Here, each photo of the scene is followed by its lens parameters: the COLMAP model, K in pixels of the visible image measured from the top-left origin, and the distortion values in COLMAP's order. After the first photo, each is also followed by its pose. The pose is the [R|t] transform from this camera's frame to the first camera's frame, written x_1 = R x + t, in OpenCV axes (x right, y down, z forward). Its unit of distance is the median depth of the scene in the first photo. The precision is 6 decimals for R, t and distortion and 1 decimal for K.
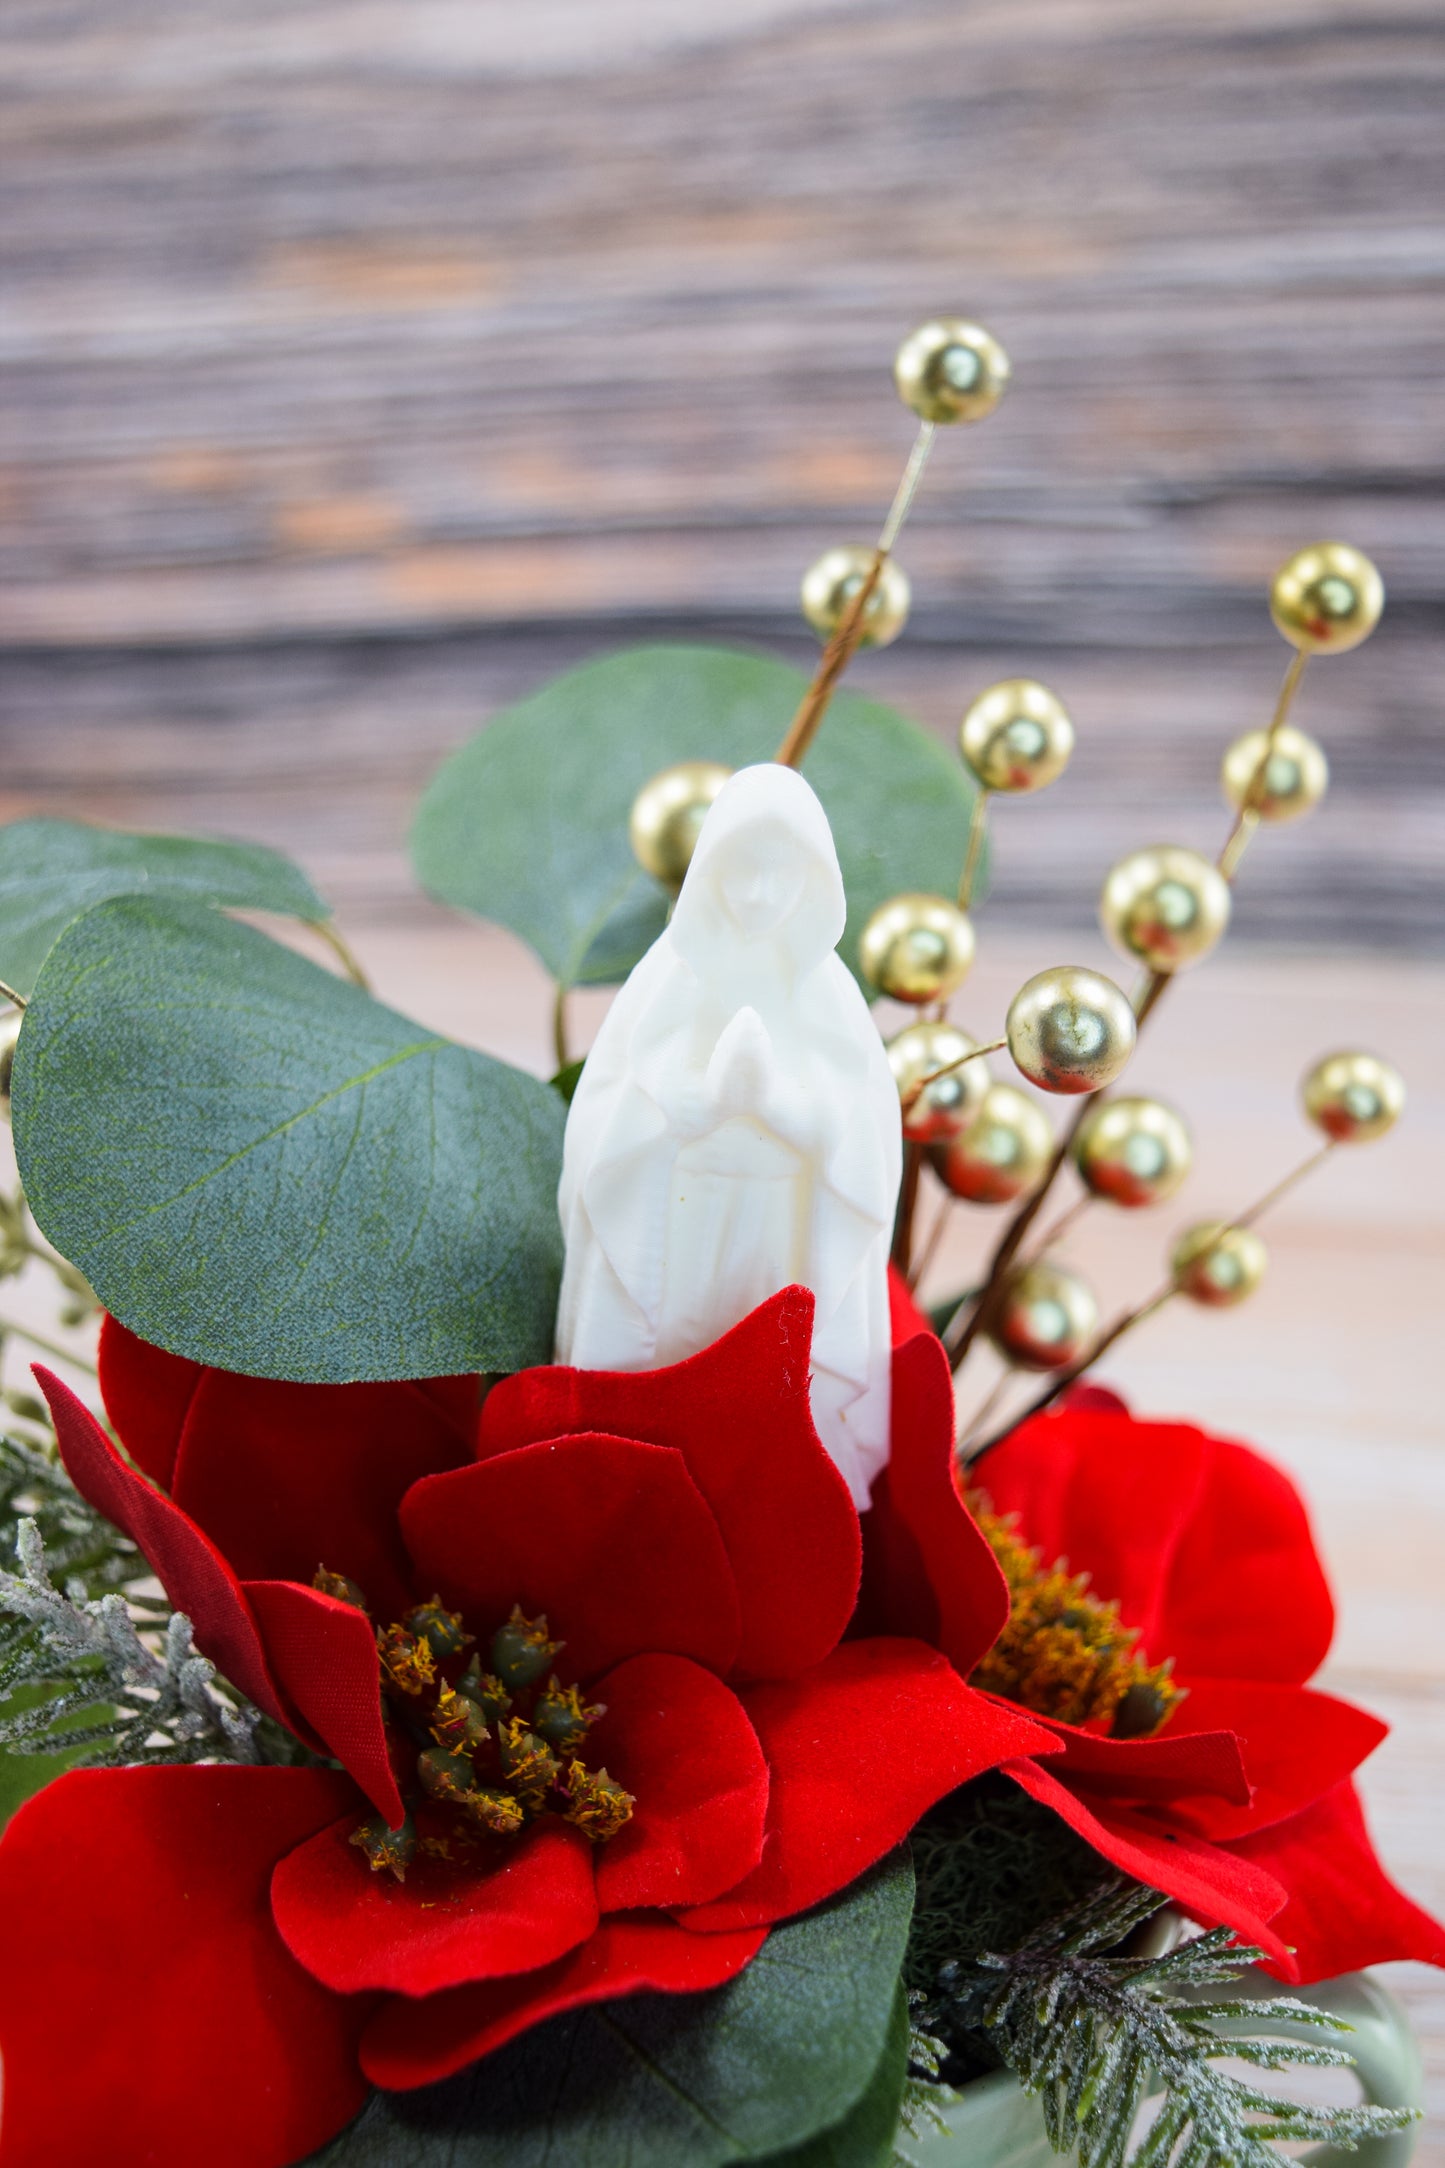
lens RADIAL K [[2623.0, 0, 704.0], [0, 2623.0, 1088.9], [0, 0, 1]] dist [-0.053085, 0.000000]
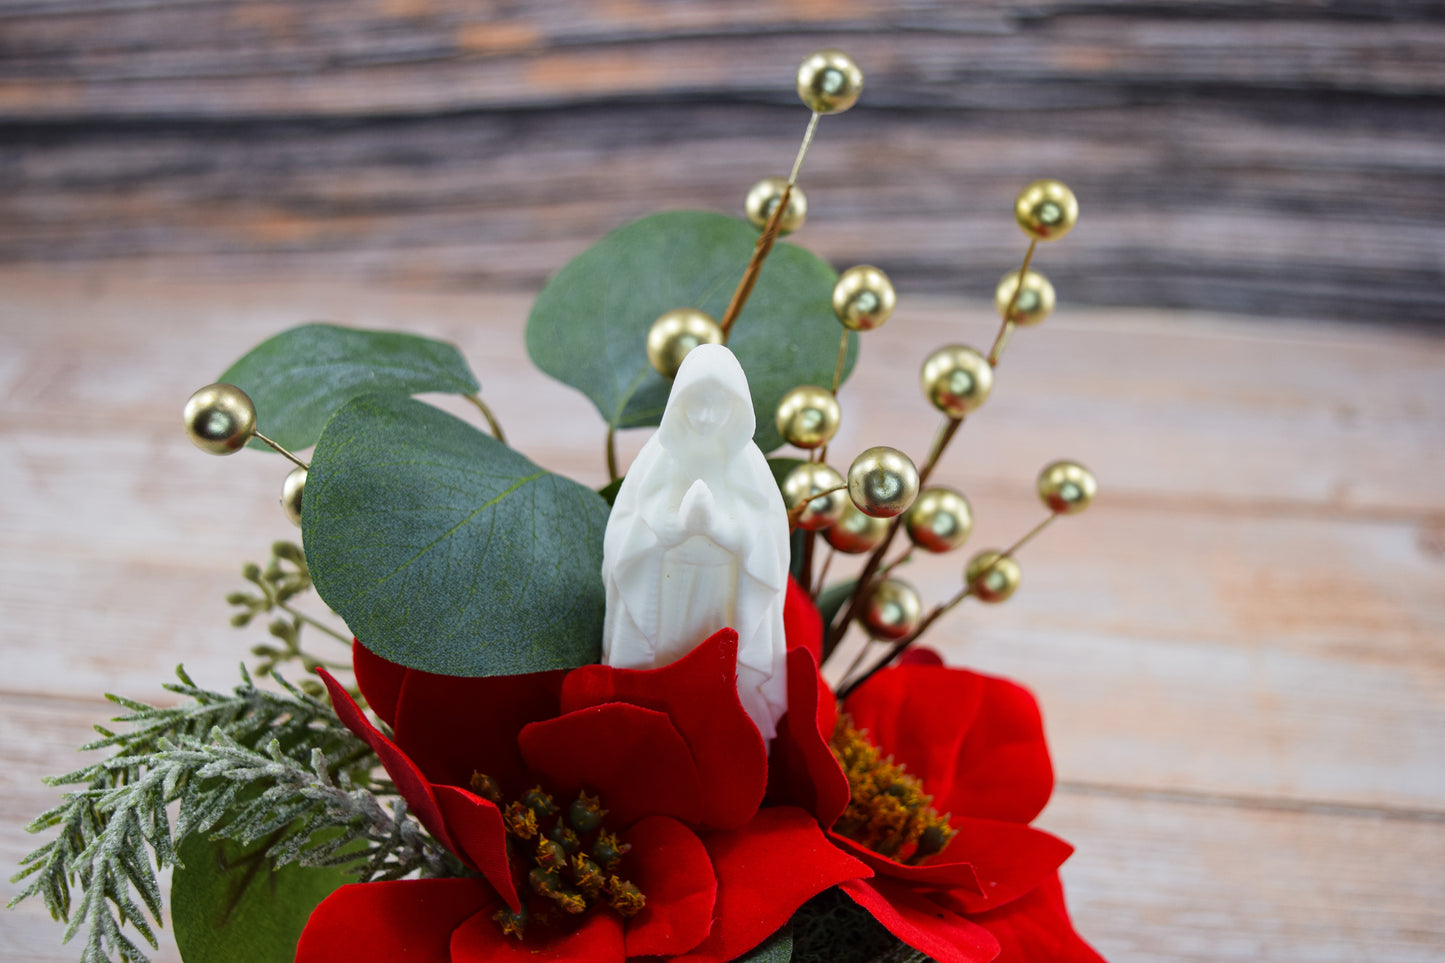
lens RADIAL K [[1748.3, 0, 697.5], [0, 1748.3, 497.7], [0, 0, 1]] dist [-0.053085, 0.000000]
pose [[0.999319, -0.002718, -0.036805, 0.052626], [0.006234, 0.995384, 0.095772, -0.118788], [0.036375, -0.095936, 0.994723, -0.187356]]
